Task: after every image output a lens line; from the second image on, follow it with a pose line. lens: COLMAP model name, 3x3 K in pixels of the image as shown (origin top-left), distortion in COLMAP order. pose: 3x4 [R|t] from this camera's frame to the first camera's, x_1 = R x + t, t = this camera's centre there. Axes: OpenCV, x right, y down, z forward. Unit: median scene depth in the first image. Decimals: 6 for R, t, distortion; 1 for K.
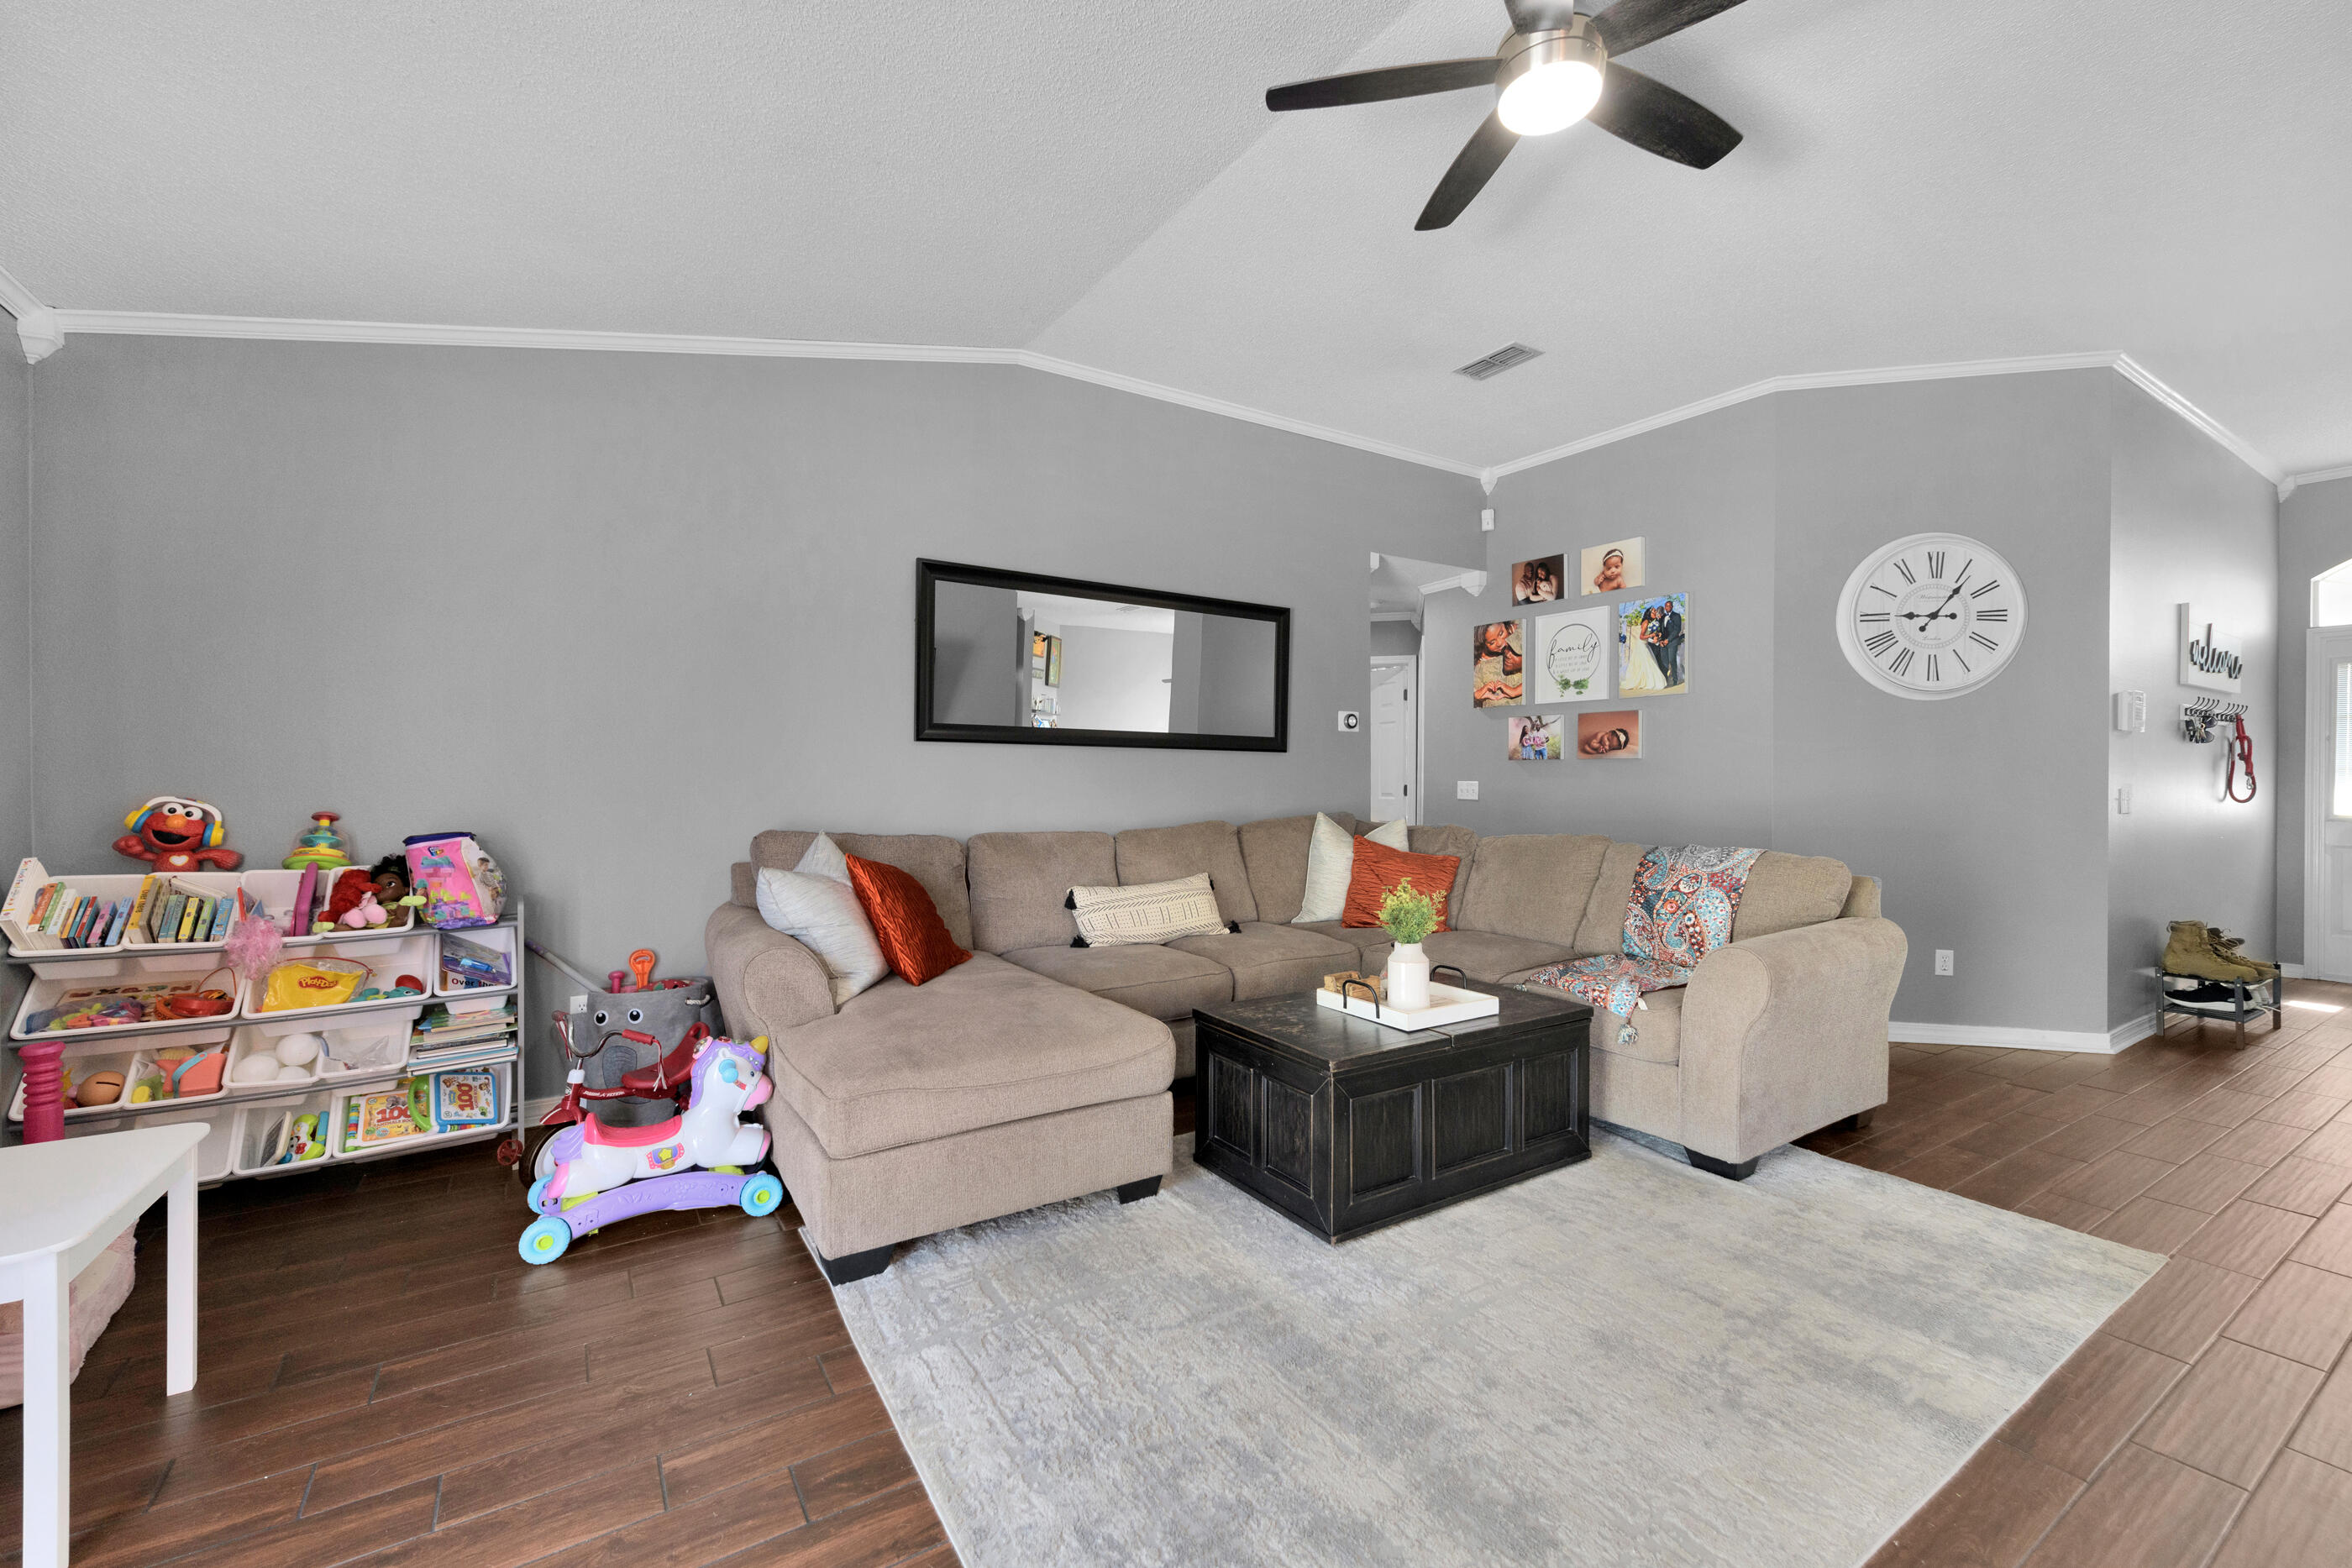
lens RADIAL K [[960.3, 0, 1183.5], [0, 960.3, 776.5], [0, 0, 1]] dist [0.001899, -0.000217]
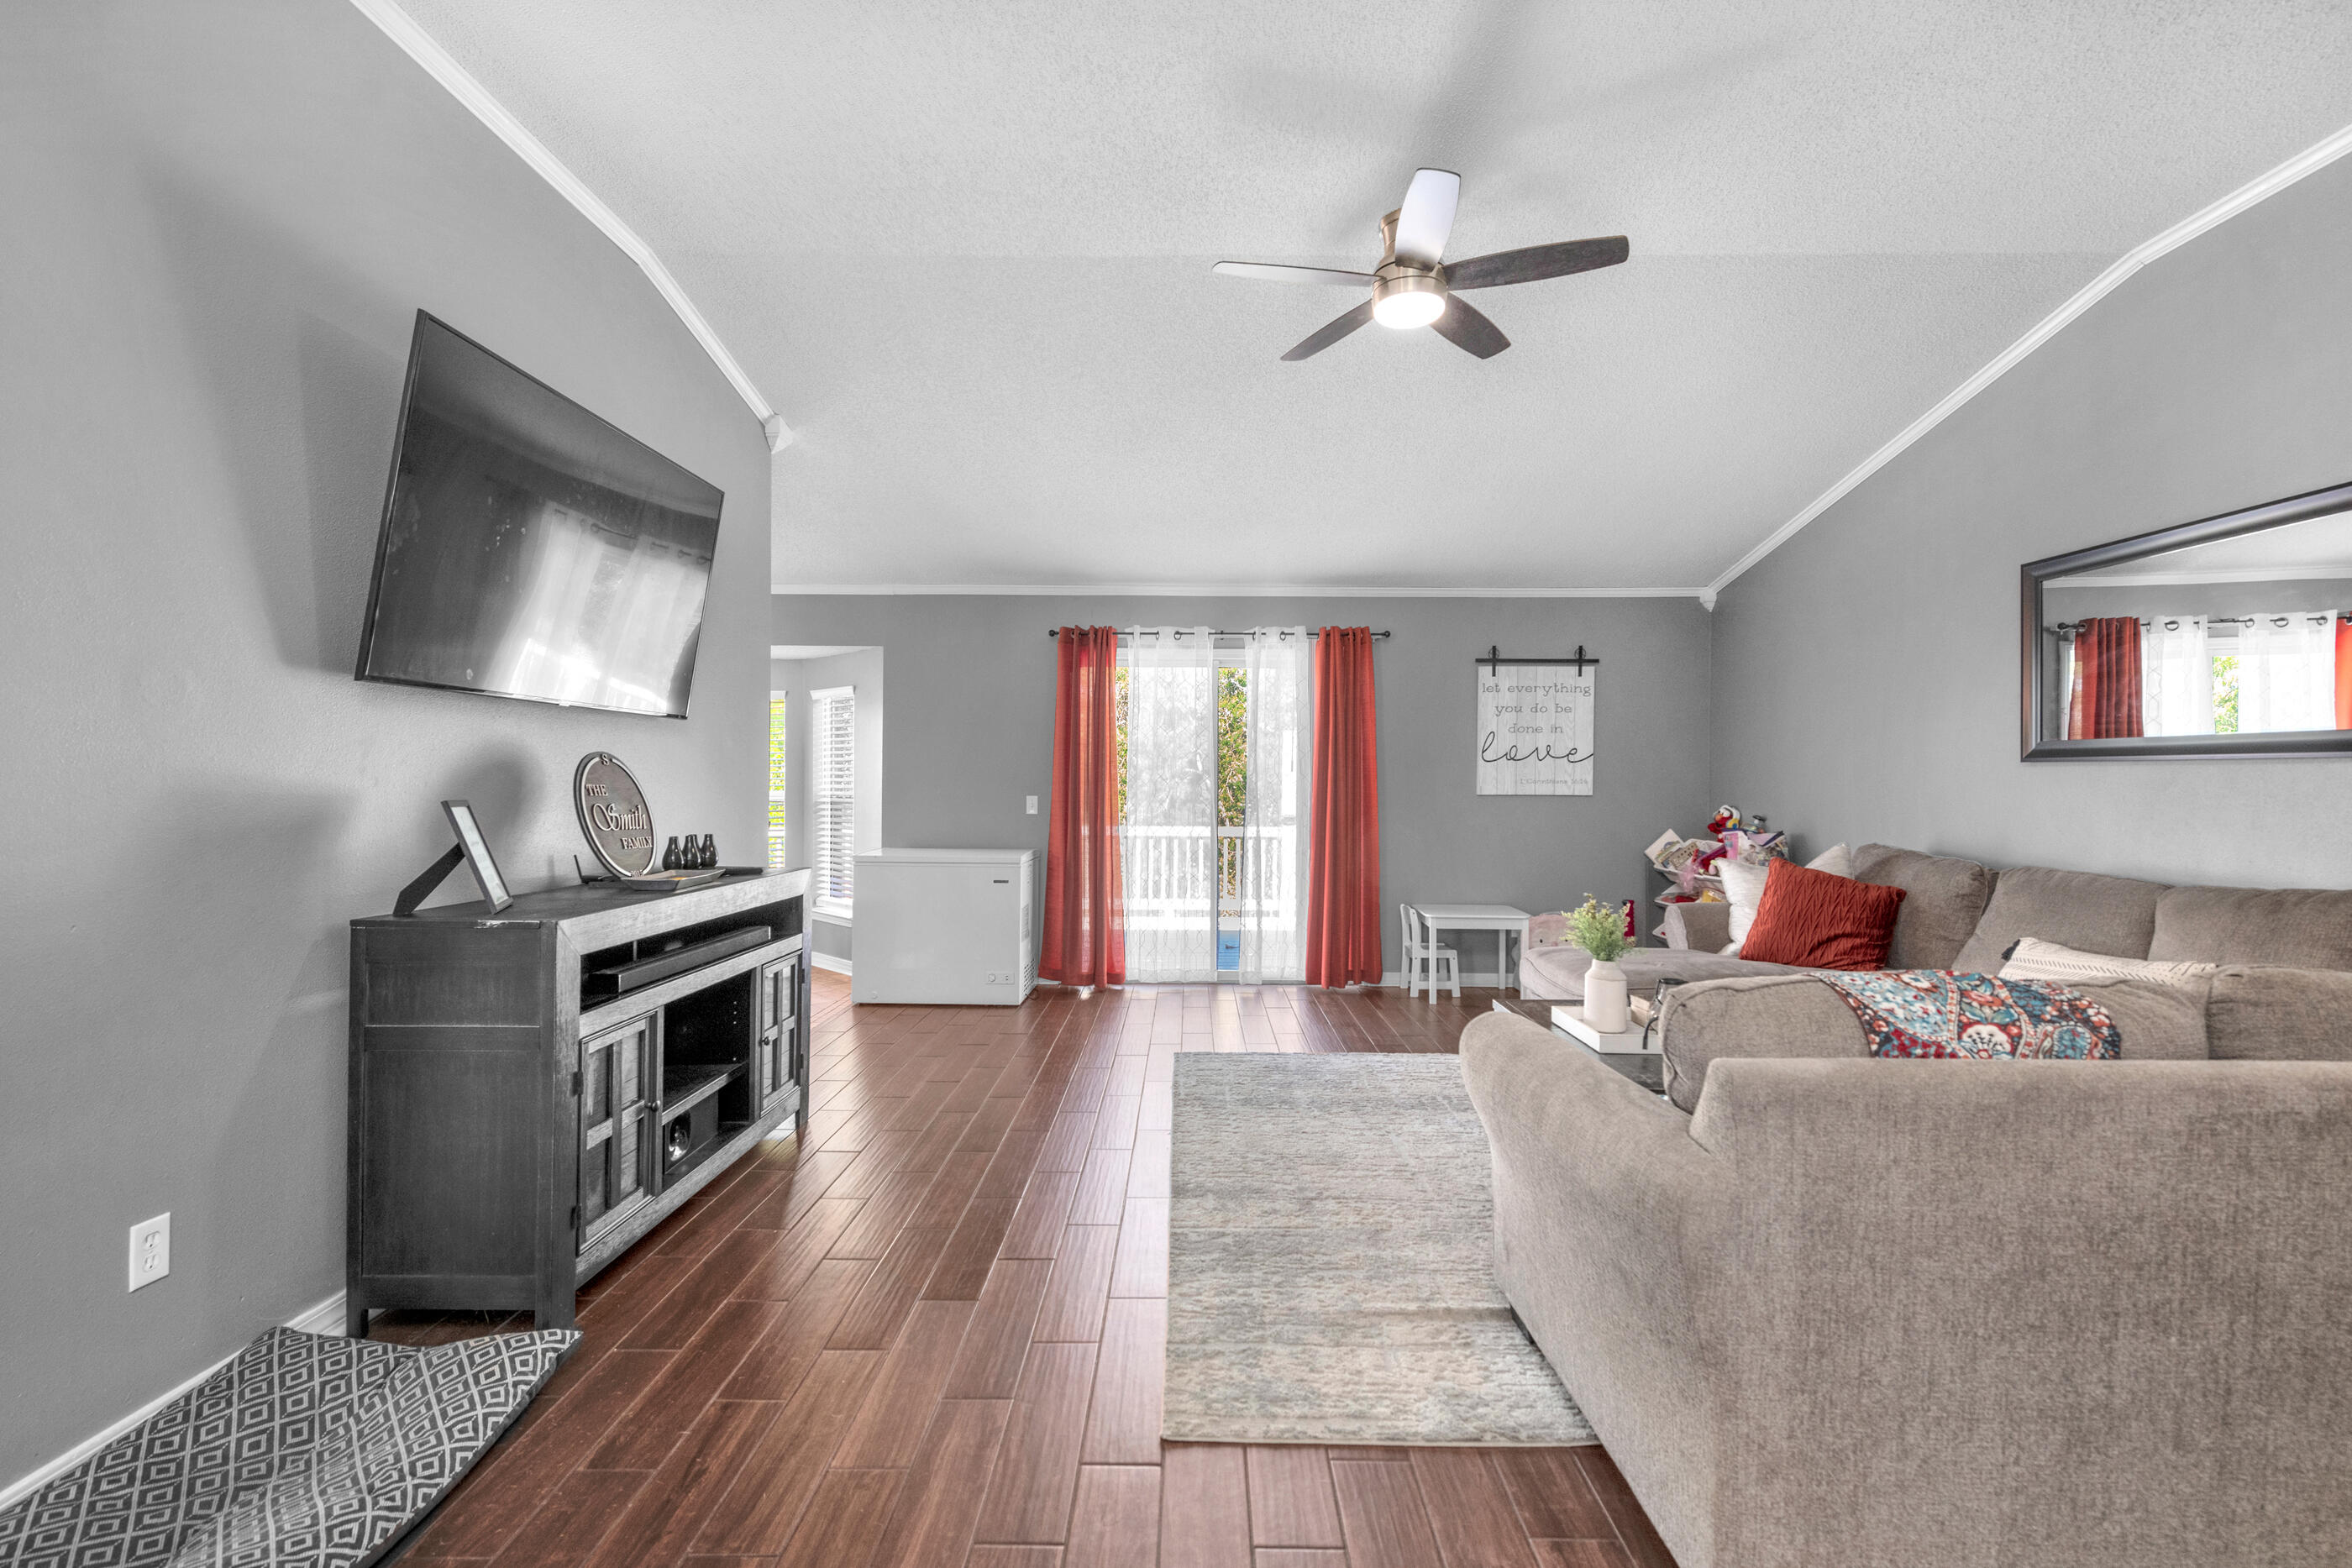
lens RADIAL K [[1078.0, 0, 1176.0], [0, 1078.0, 784.0], [0, 0, 1]] dist [0.000480, -0.000183]
pose [[-0.554766, -0.005693, -0.831987, 0.925868], [-0.003720, 0.999984, -0.004362, -0.007067], [0.831998, 0.000674, -0.554778, 0.793683]]
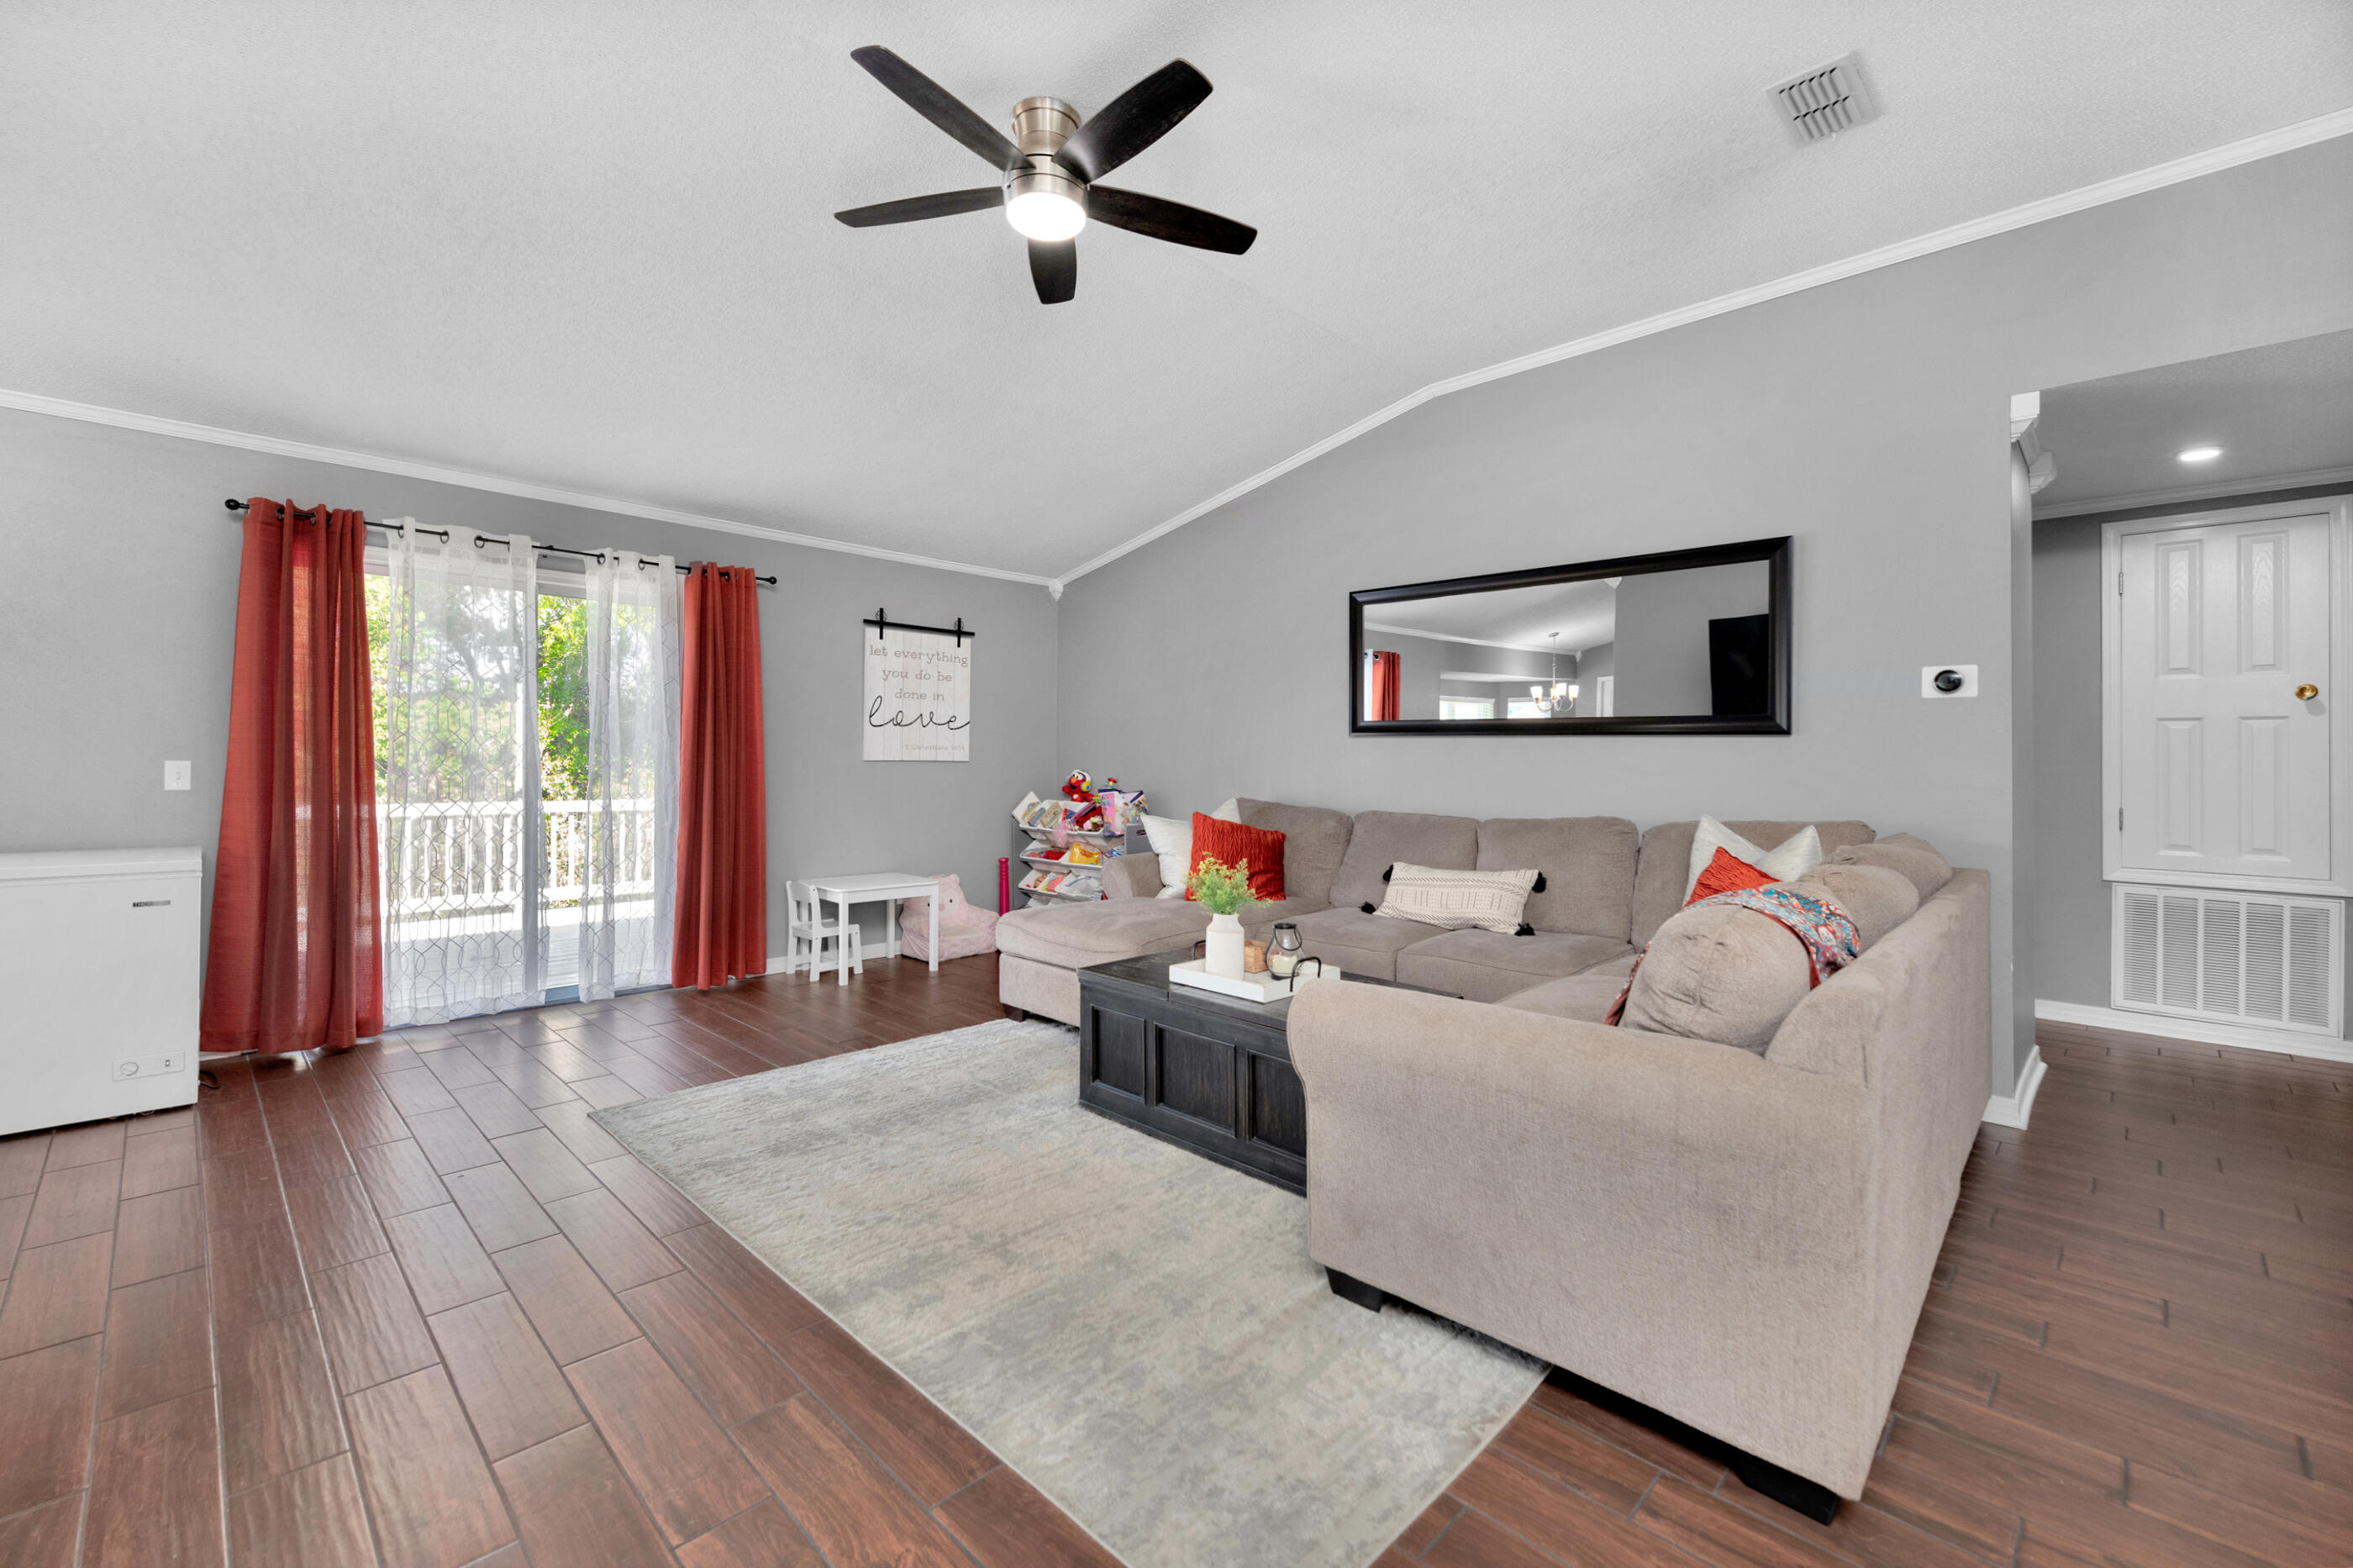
lens RADIAL K [[967.9, 0, 1213.2], [0, 967.9, 757.9], [0, 0, 1]] dist [0.008922, -0.000225]
pose [[0.245609, -0.003173, -0.969364, 0.823797], [-0.005936, 0.999971, -0.004777, -0.000273], [0.969351, 0.006928, 0.245583, 0.450764]]
